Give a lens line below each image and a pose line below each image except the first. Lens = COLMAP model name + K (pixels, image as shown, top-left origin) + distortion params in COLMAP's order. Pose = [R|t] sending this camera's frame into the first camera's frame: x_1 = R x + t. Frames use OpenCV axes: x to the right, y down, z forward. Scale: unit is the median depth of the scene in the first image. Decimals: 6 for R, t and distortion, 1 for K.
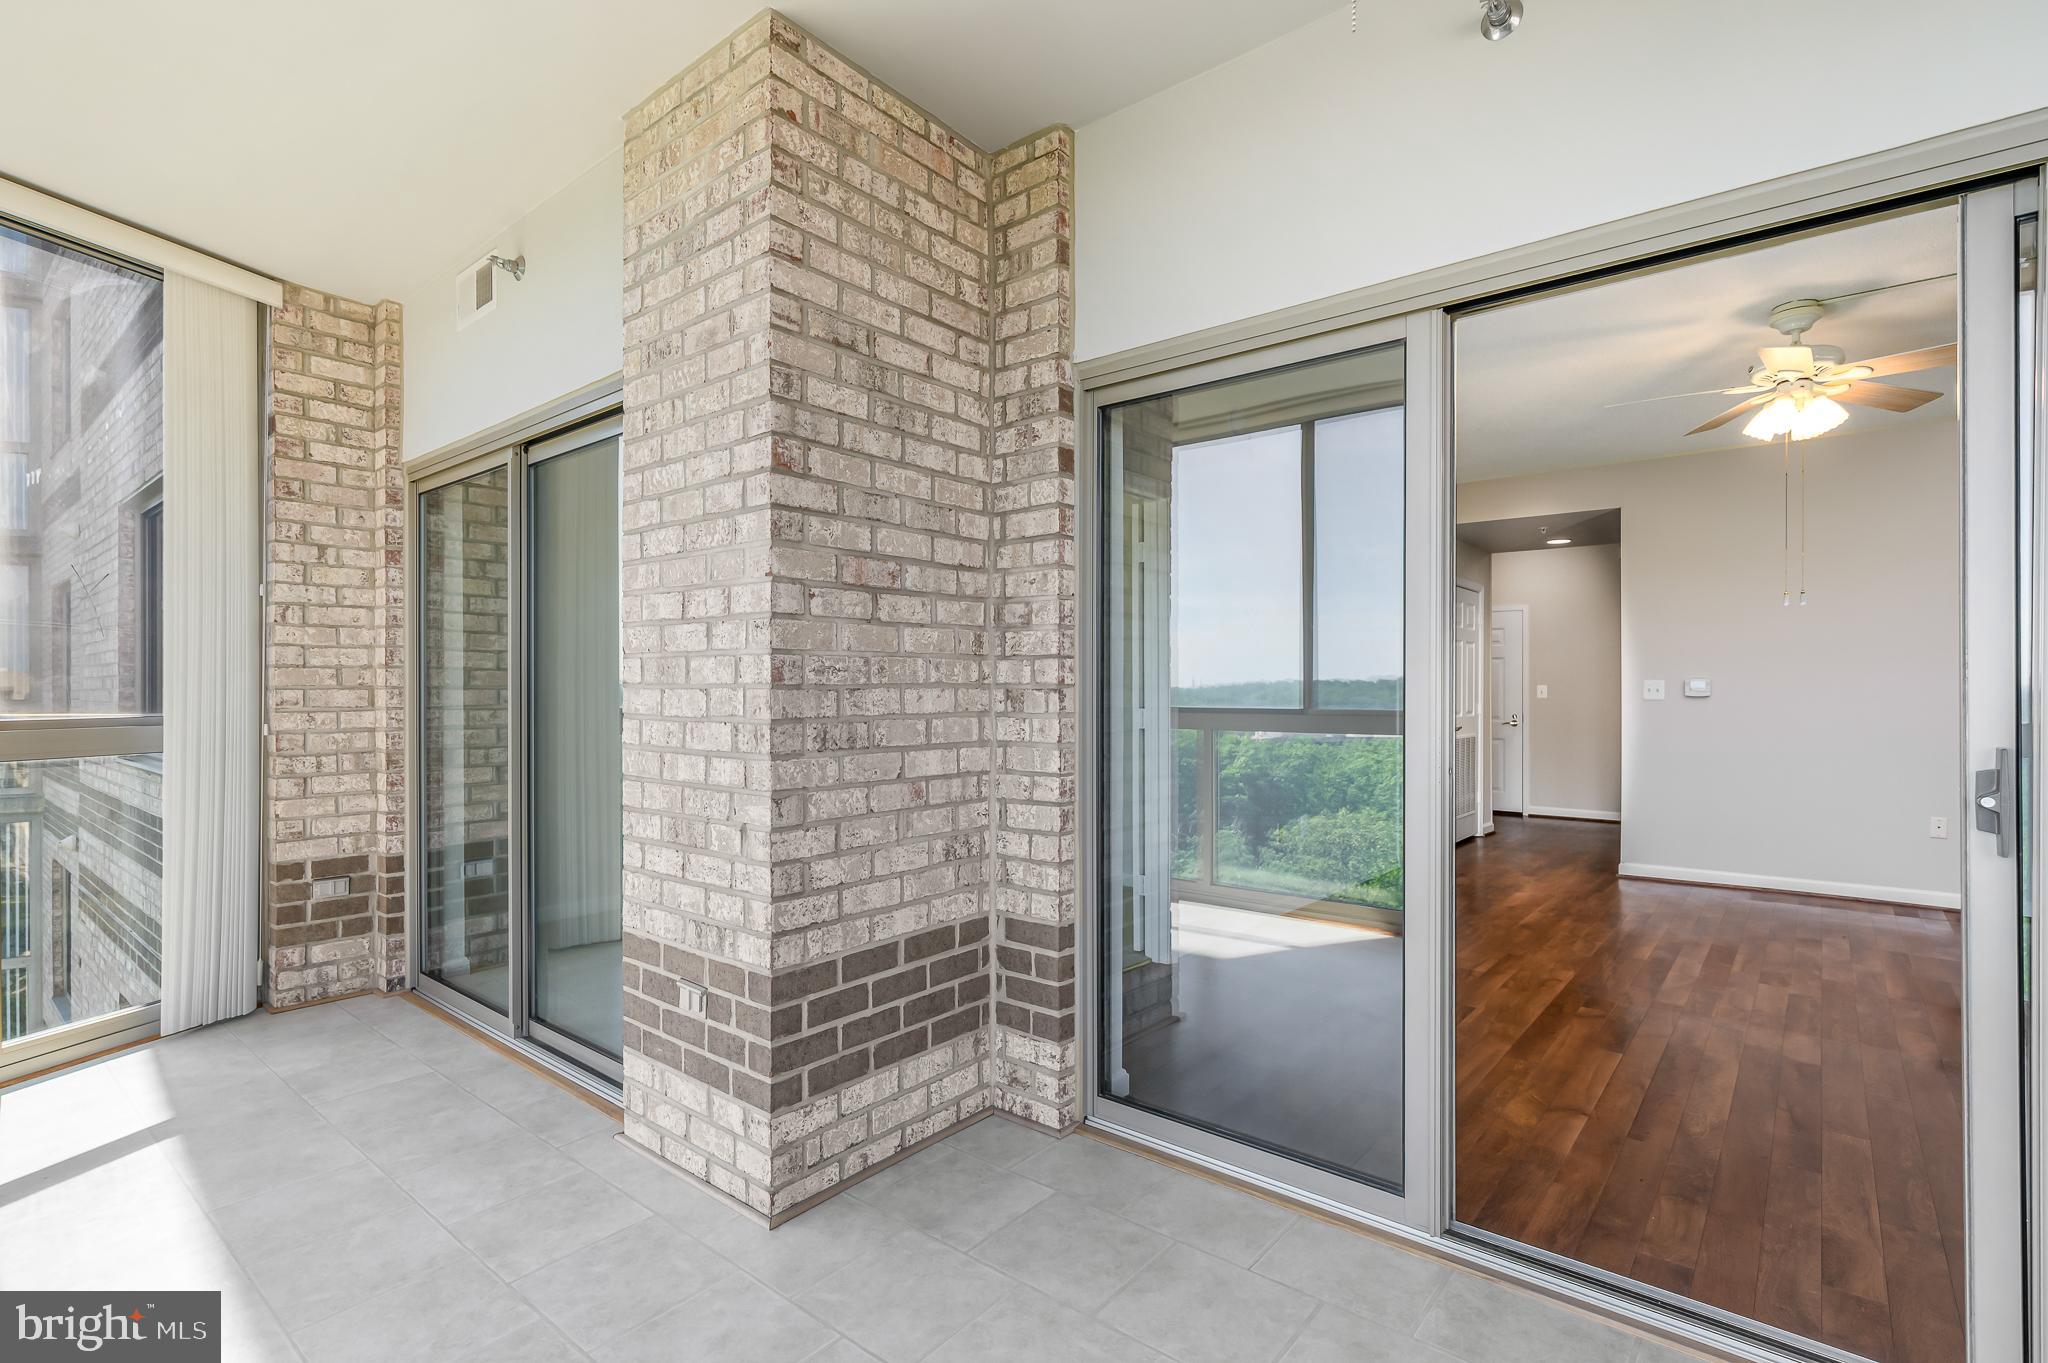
lens RADIAL K [[989.0, 0, 1025.5], [0, 989.0, 688.0], [0, 0, 1]] dist [0.002798, 0.000124]
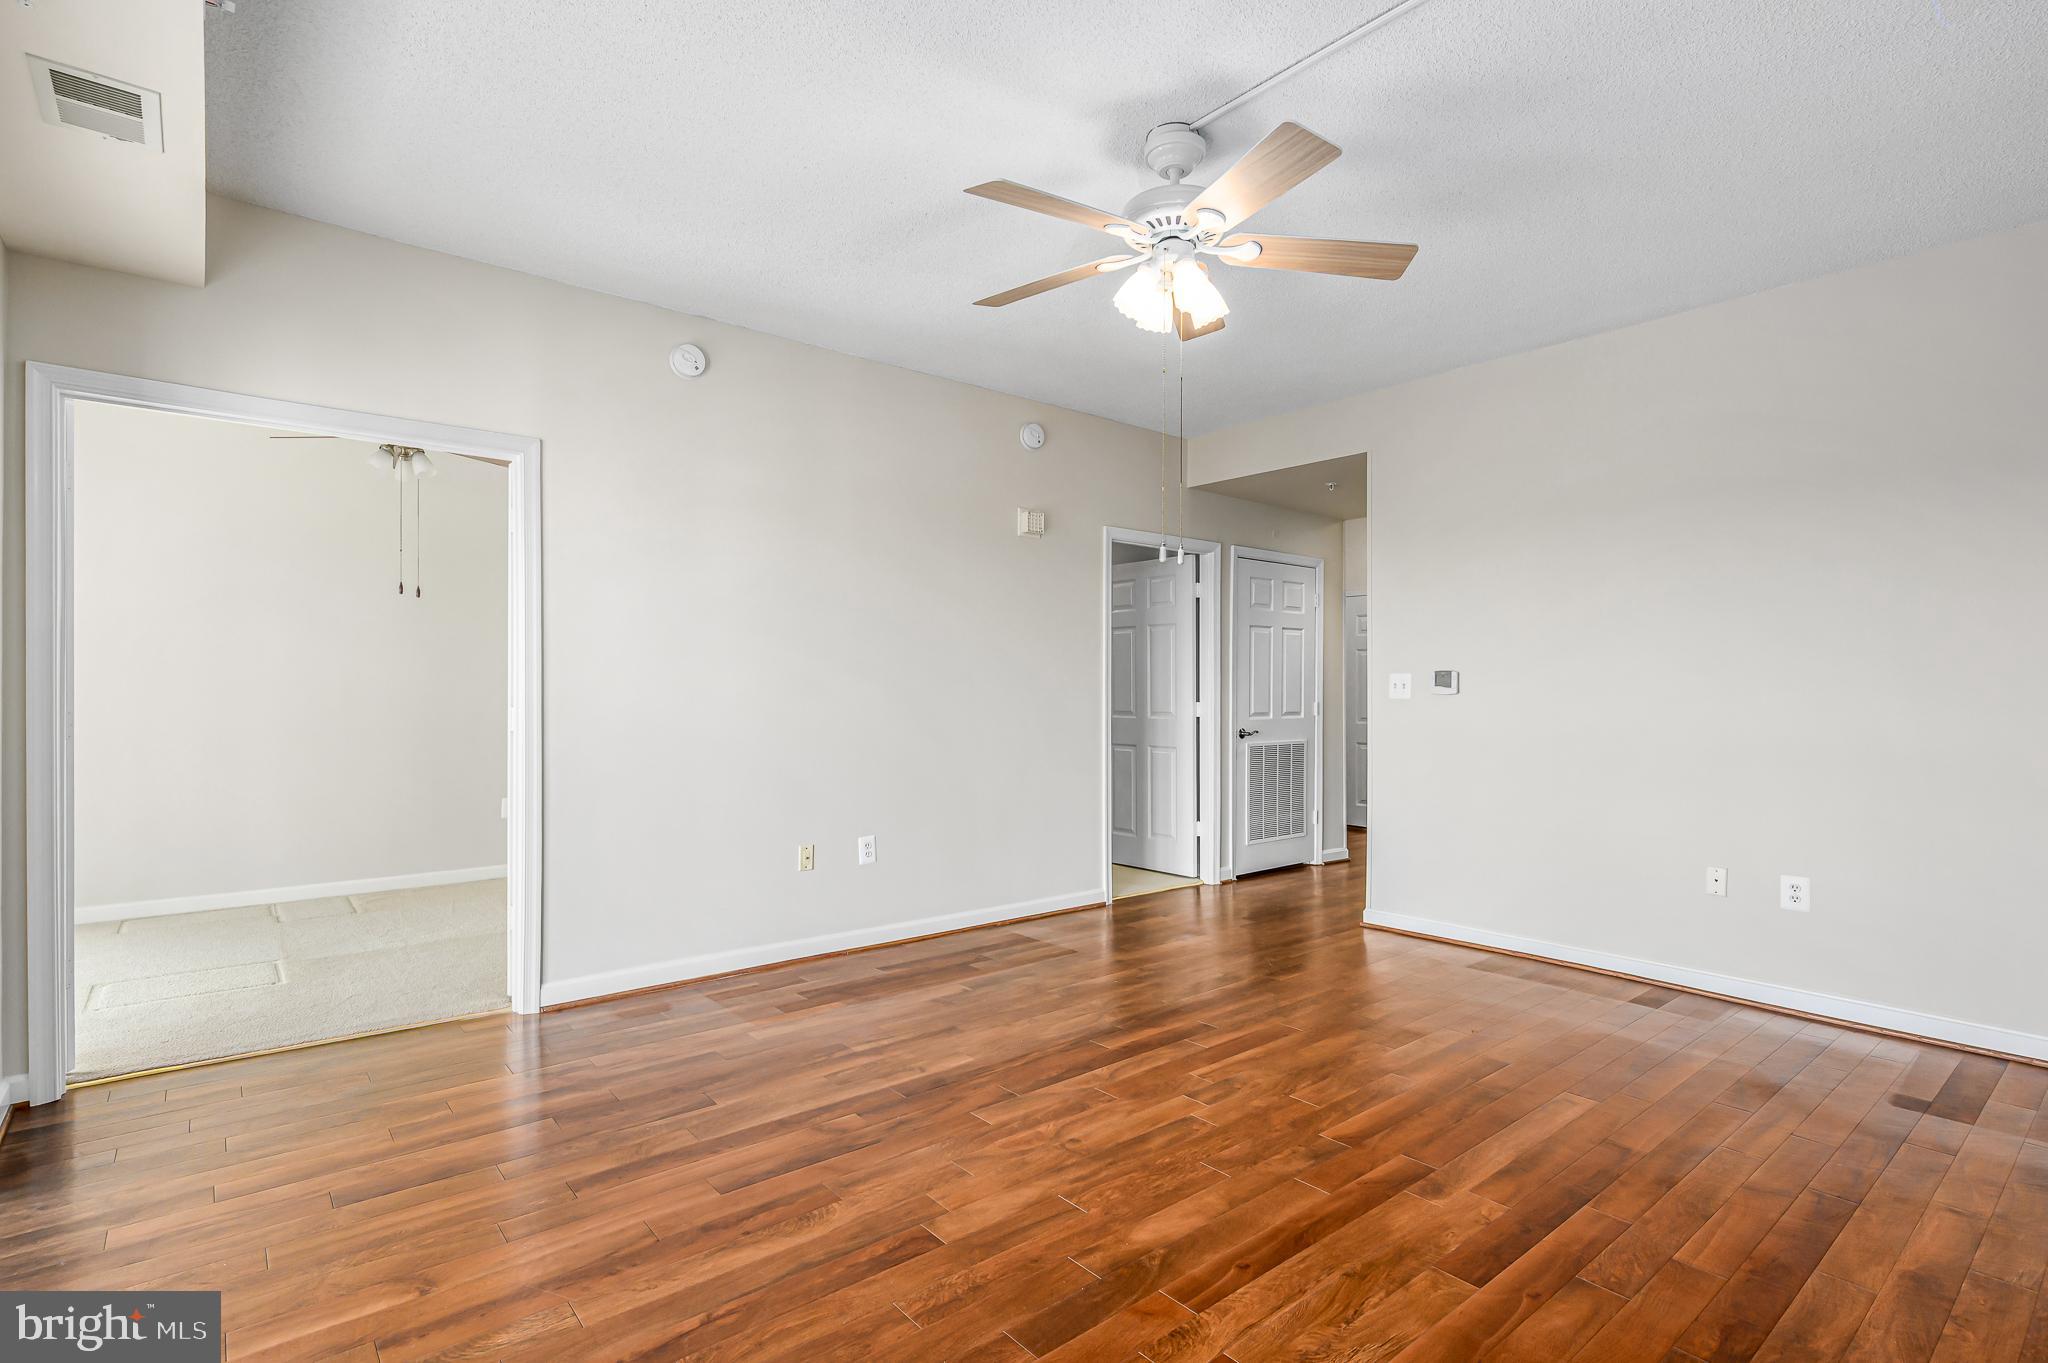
lens RADIAL K [[989.0, 0, 1061.8], [0, 989.0, 693.5], [0, 0, 1]] dist [0.002798, 0.000124]
pose [[0.982369, 0.009212, -0.186727, 1.023467], [-0.006957, 0.999895, 0.012725, -0.011477], [0.186825, -0.011202, 0.982329, 0.348999]]
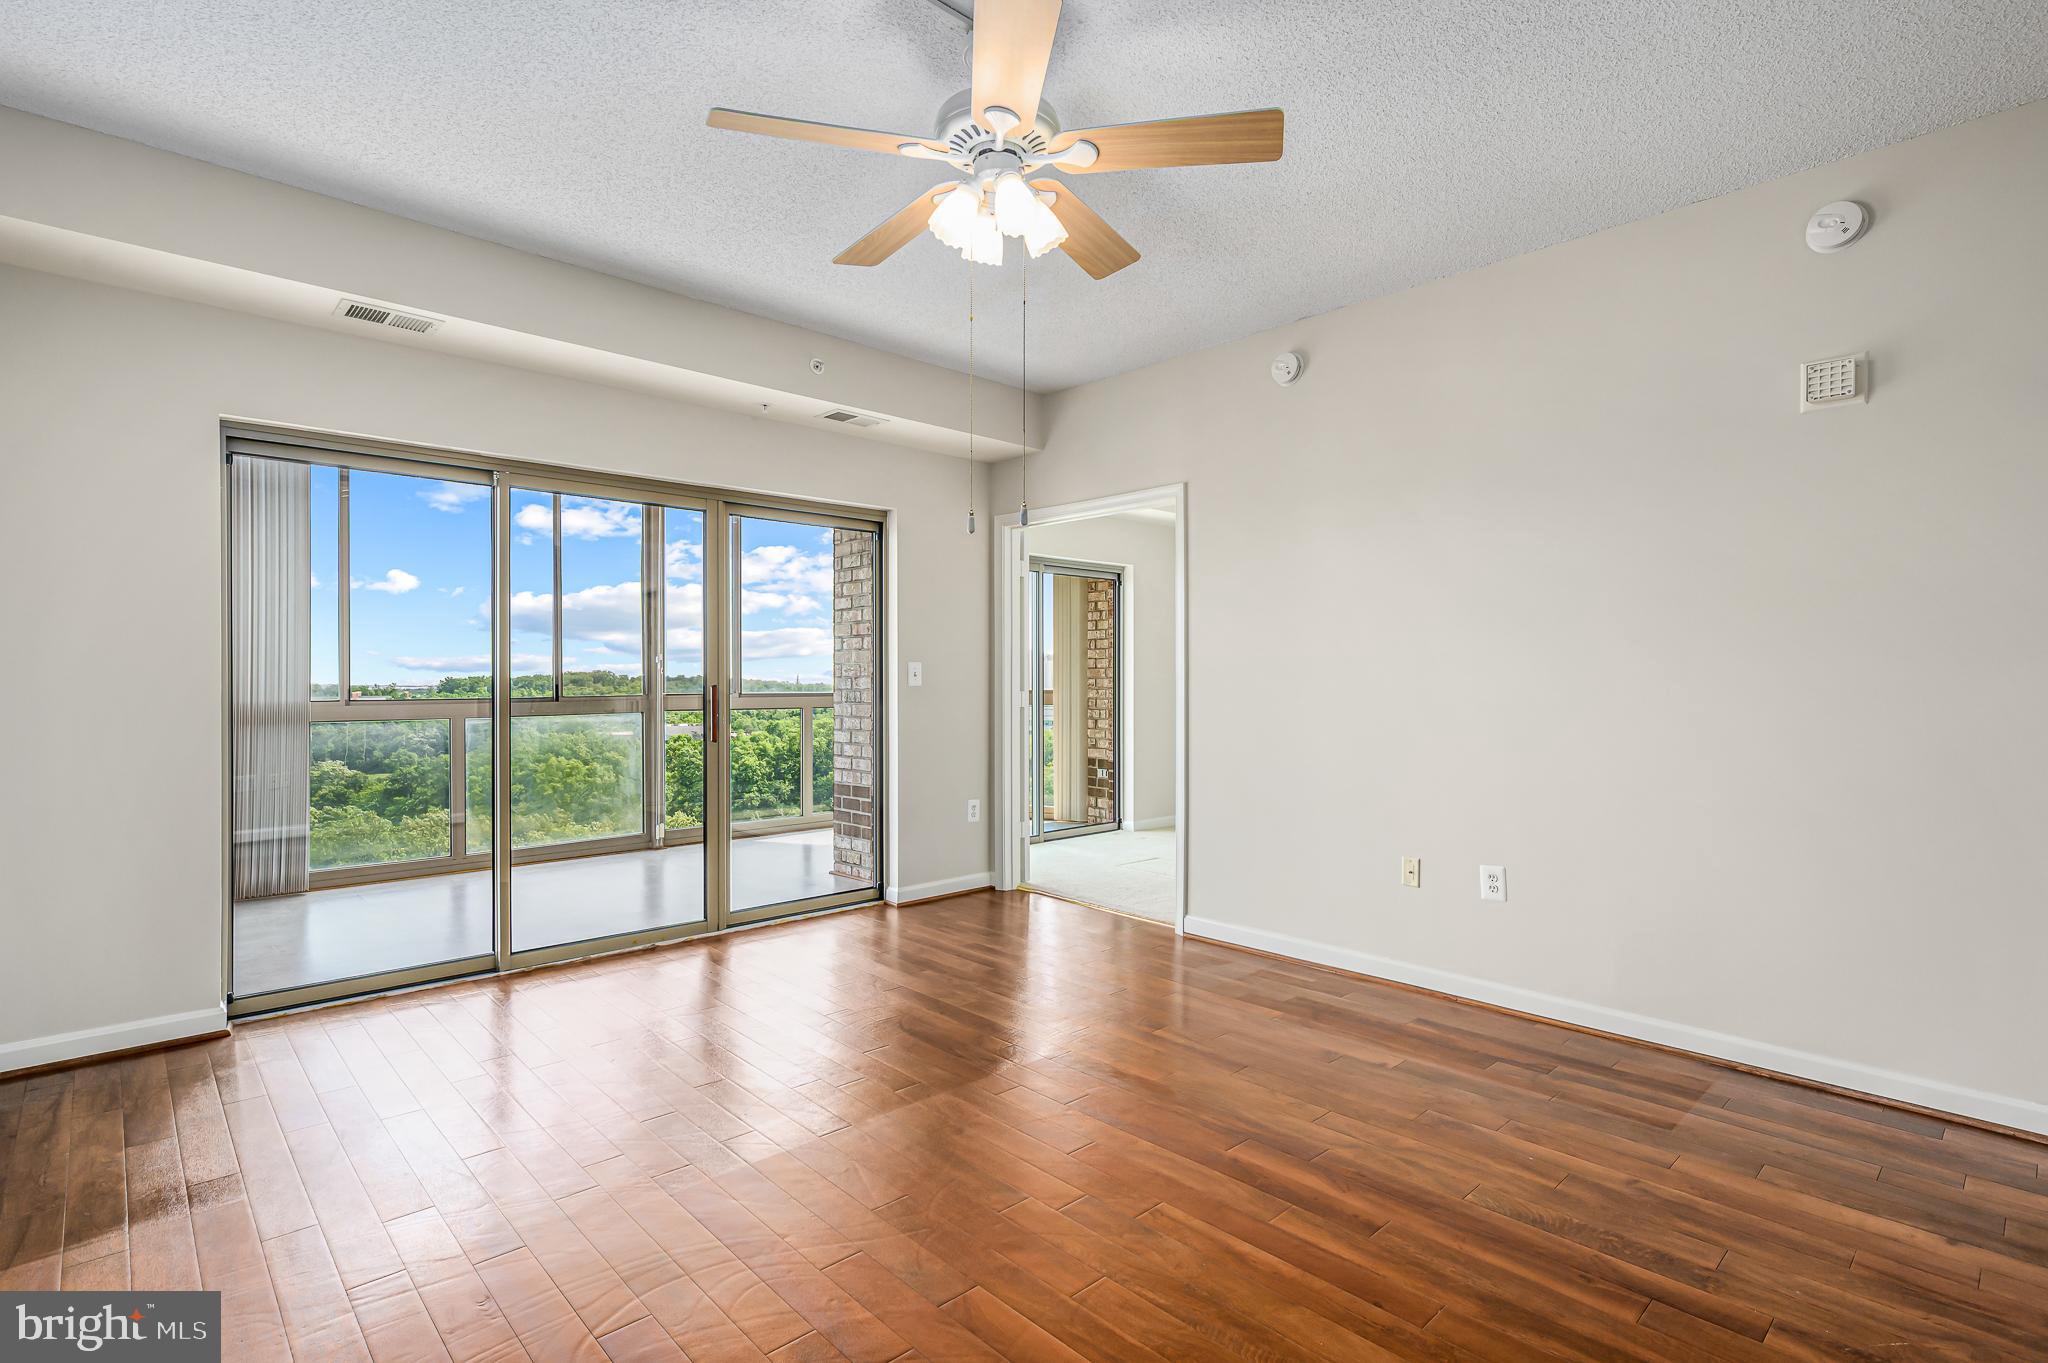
lens RADIAL K [[989.0, 0, 1014.6], [0, 989.0, 681.4], [0, 0, 1]] dist [0.002798, 0.000124]
pose [[-0.147464, 0.001885, -0.989066, 1.698535], [-0.000394, 0.999998, 0.001964, 0.003903], [0.989067, 0.000679, -0.147463, 1.356845]]
